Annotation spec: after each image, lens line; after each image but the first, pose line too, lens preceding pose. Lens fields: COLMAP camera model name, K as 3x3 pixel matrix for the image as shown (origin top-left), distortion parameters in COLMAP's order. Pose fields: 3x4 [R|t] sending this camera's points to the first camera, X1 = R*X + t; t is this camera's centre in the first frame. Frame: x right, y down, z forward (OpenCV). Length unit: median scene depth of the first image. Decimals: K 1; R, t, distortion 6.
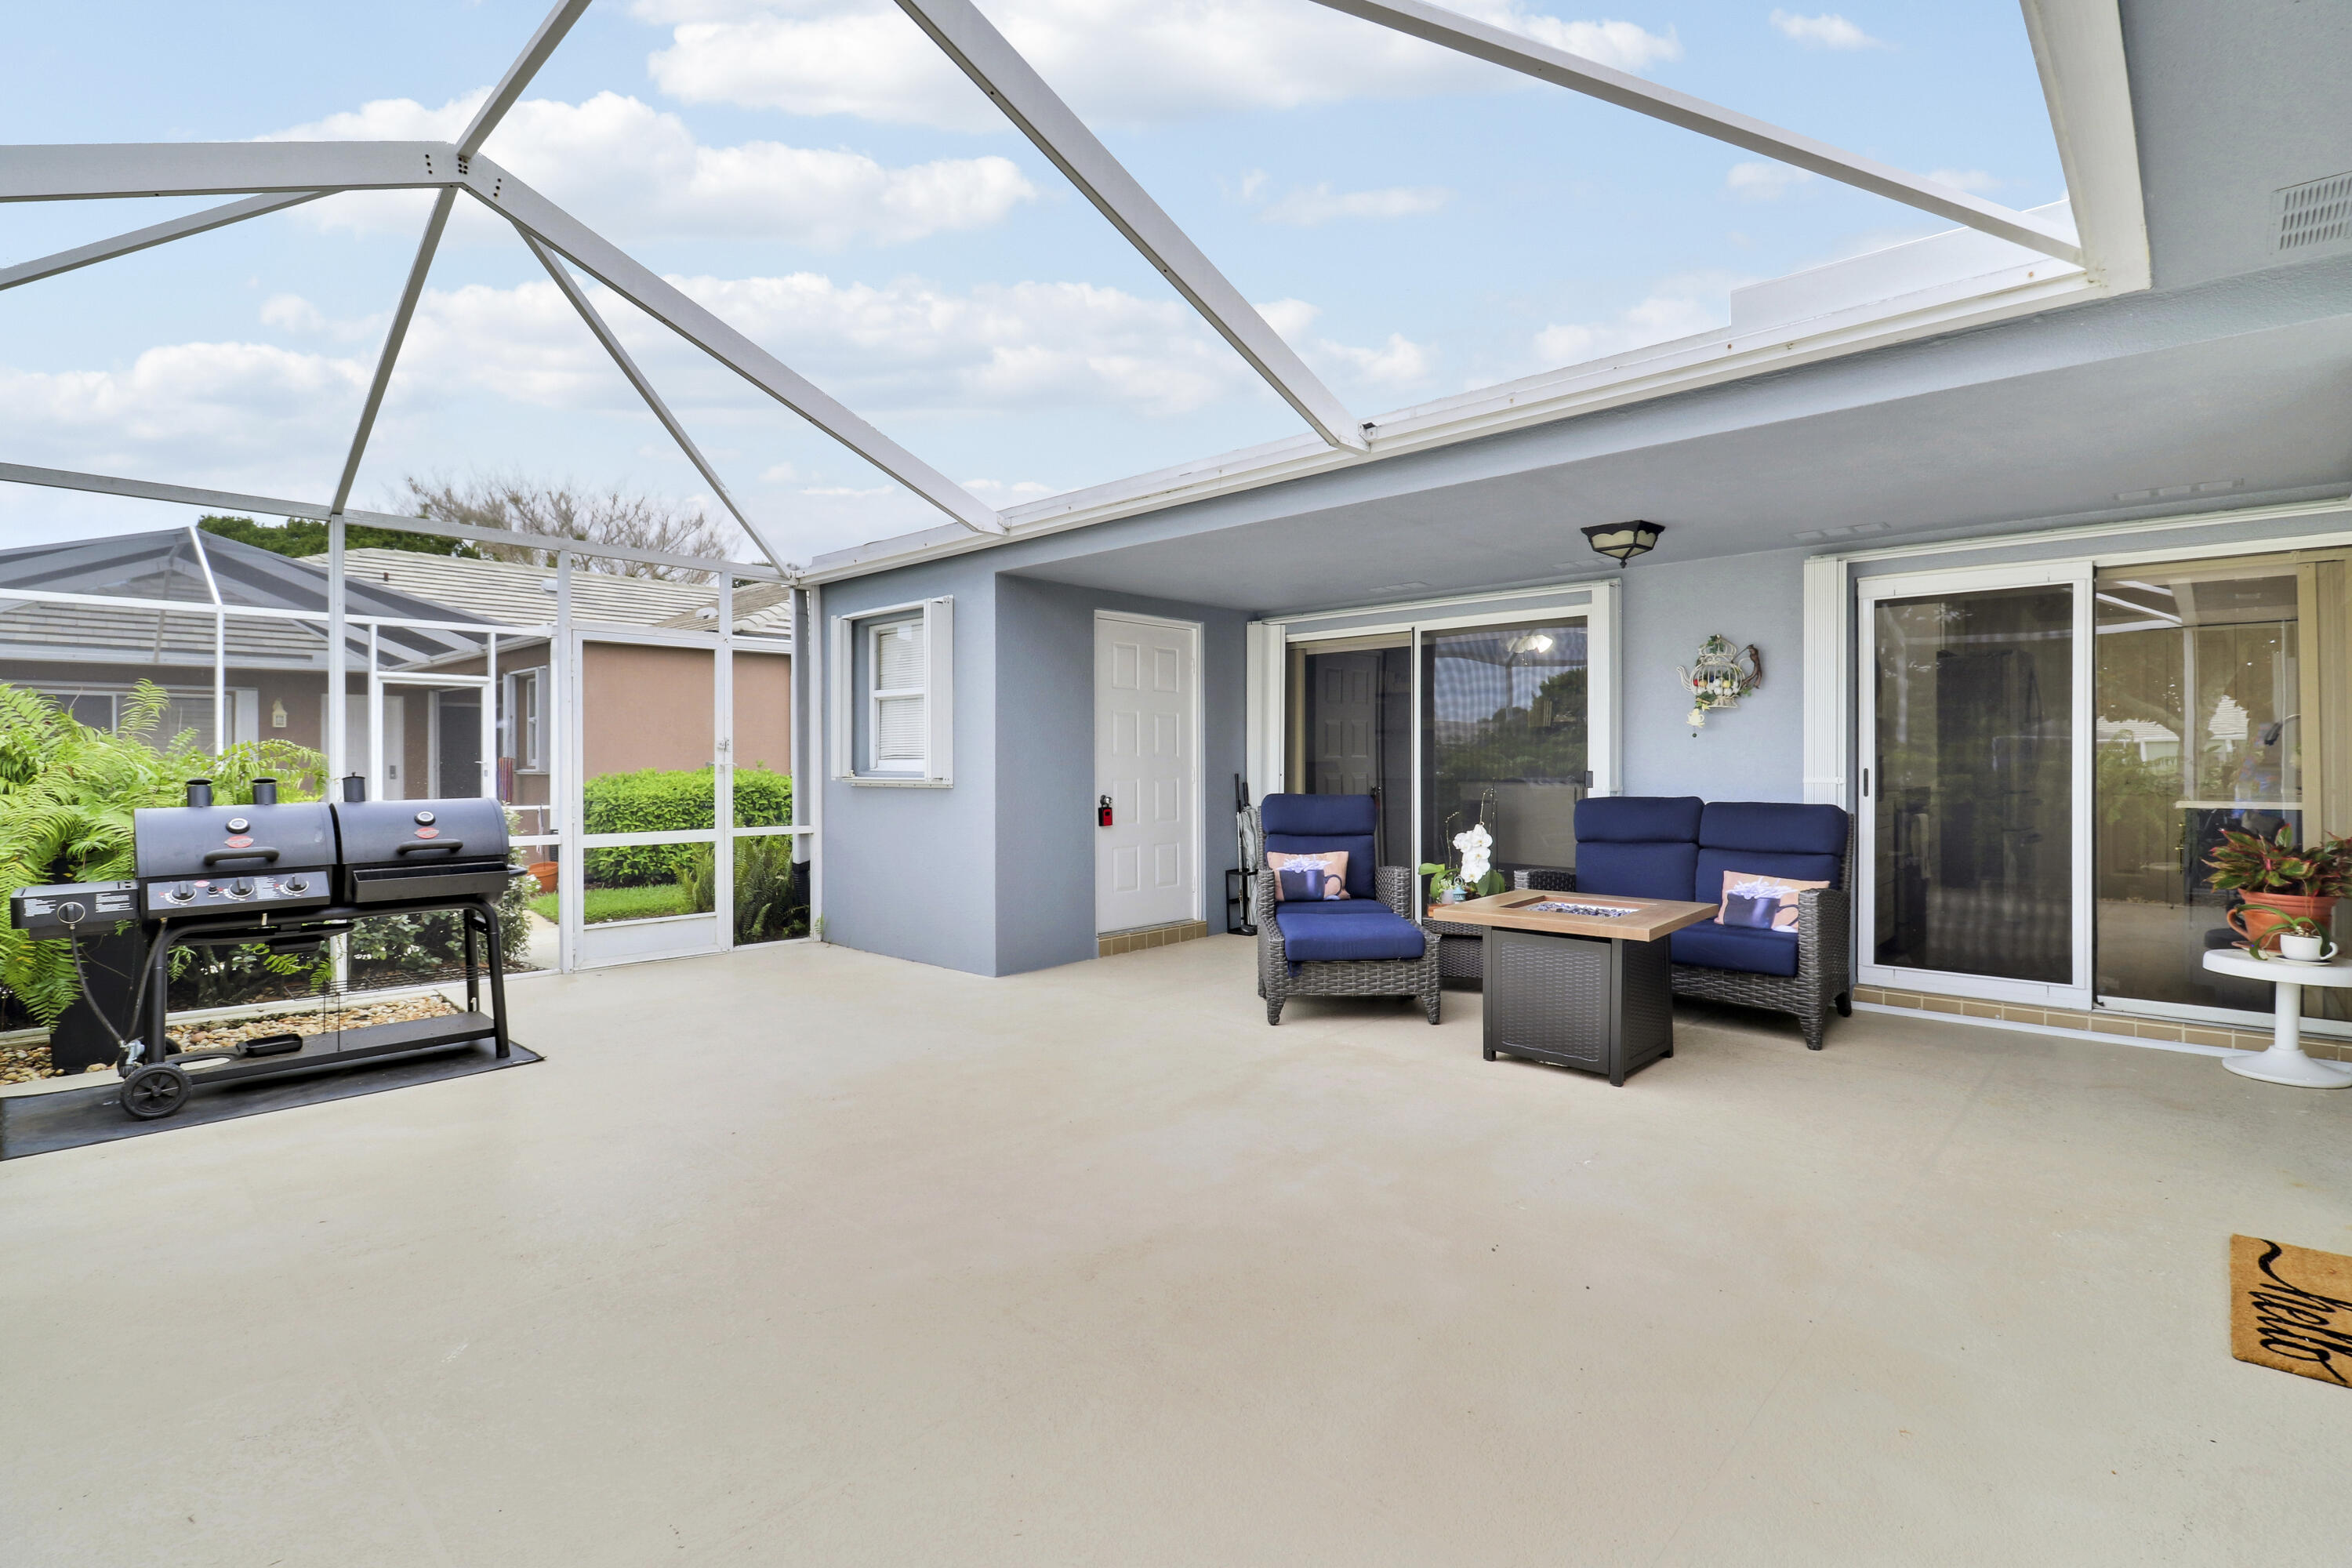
lens RADIAL K [[1103.2, 0, 1176.7], [0, 1103.2, 763.2], [0, 0, 1]] dist [-0.002473, -0.011936]
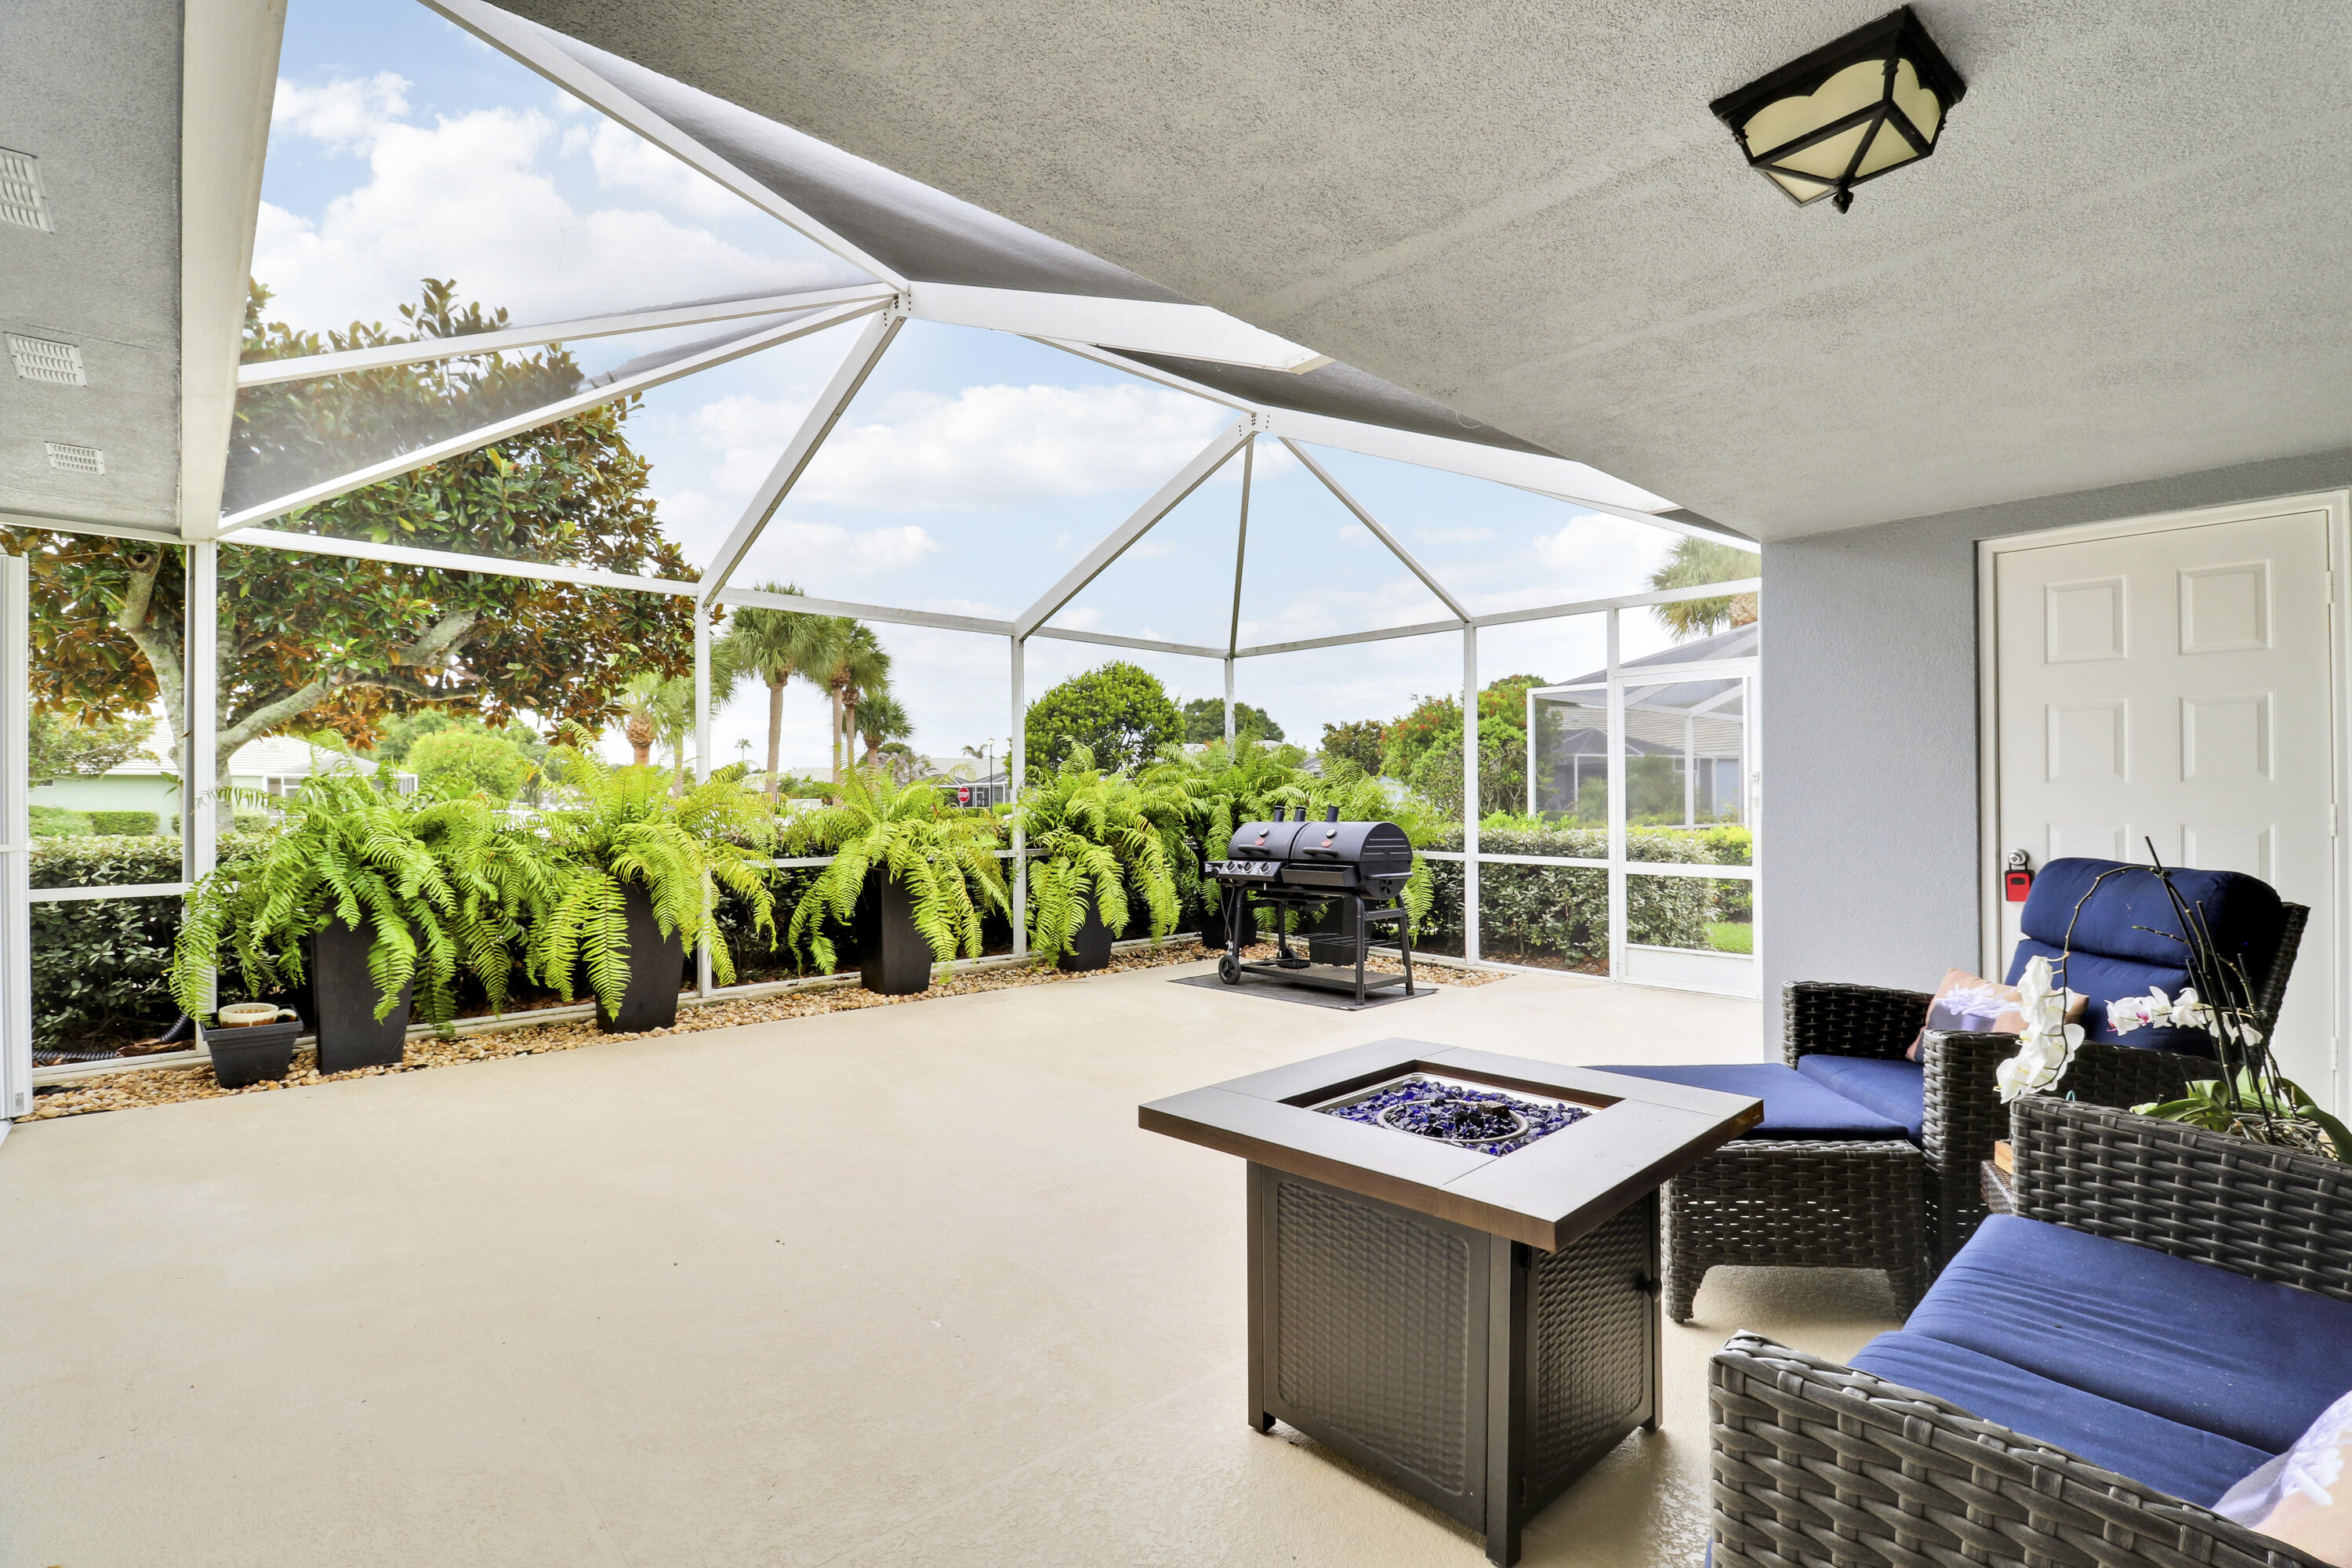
lens RADIAL K [[1103.2, 0, 1183.8], [0, 1103.2, 804.6], [0, 0, 1]] dist [-0.002473, -0.011936]
pose [[-0.068754, 0.002306, -0.997631, 0.792054], [0.005396, 0.999984, 0.001940, 0.005419], [0.997619, -0.005250, -0.068765, 0.829540]]
